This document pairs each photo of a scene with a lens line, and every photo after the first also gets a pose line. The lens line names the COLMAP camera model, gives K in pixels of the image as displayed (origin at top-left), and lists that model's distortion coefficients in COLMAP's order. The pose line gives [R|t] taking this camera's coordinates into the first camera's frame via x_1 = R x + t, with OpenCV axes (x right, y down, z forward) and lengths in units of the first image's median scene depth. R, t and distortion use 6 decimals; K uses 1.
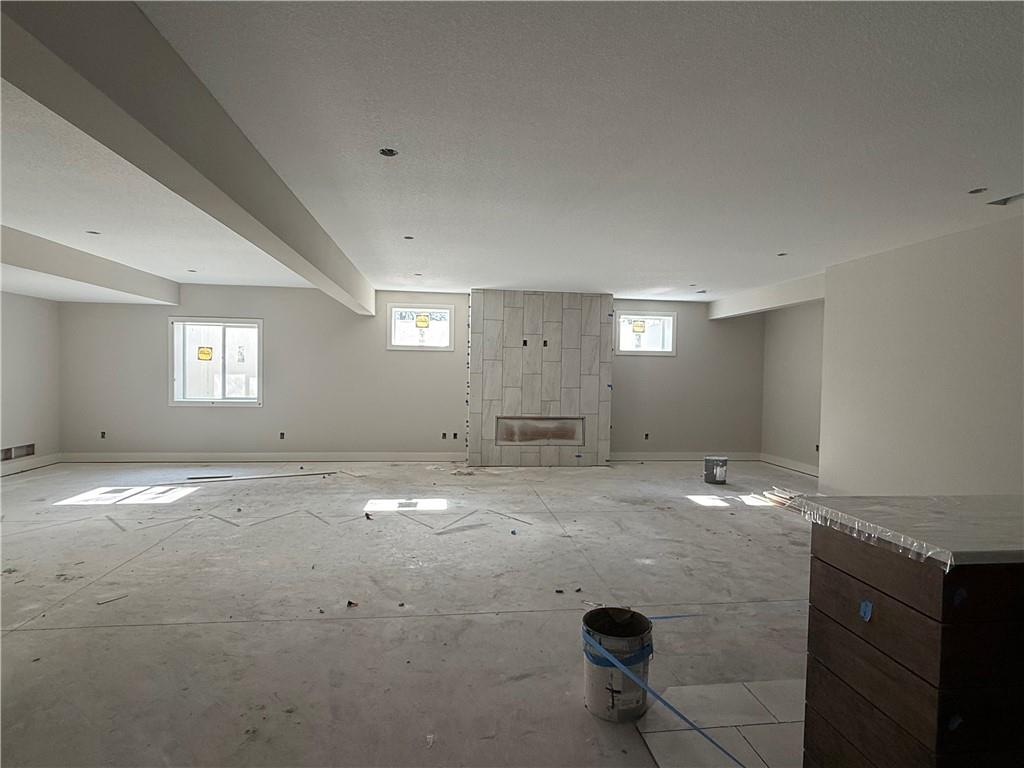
lens RADIAL K [[558.1, 0, 508.6], [0, 558.1, 386.2], [0, 0, 1]] dist [-0.000088, -0.000281]
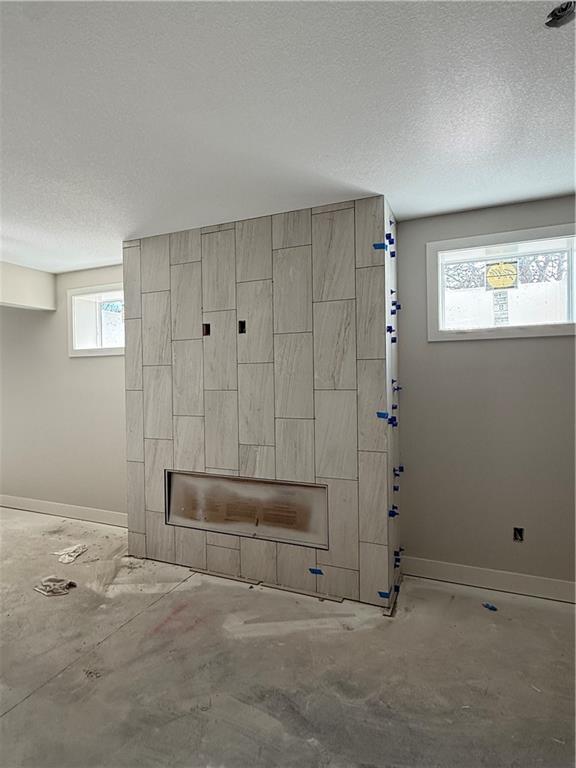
lens RADIAL K [[418.6, 0, 289.6], [0, 418.6, 381.7], [0, 0, 1]] dist [-0.000088, -0.000281]
pose [[0.857270, -0.024313, -0.514292, 0.287020], [0.011487, 0.999539, -0.028106, -0.017935], [0.514739, 0.018187, 0.857154, 0.705091]]
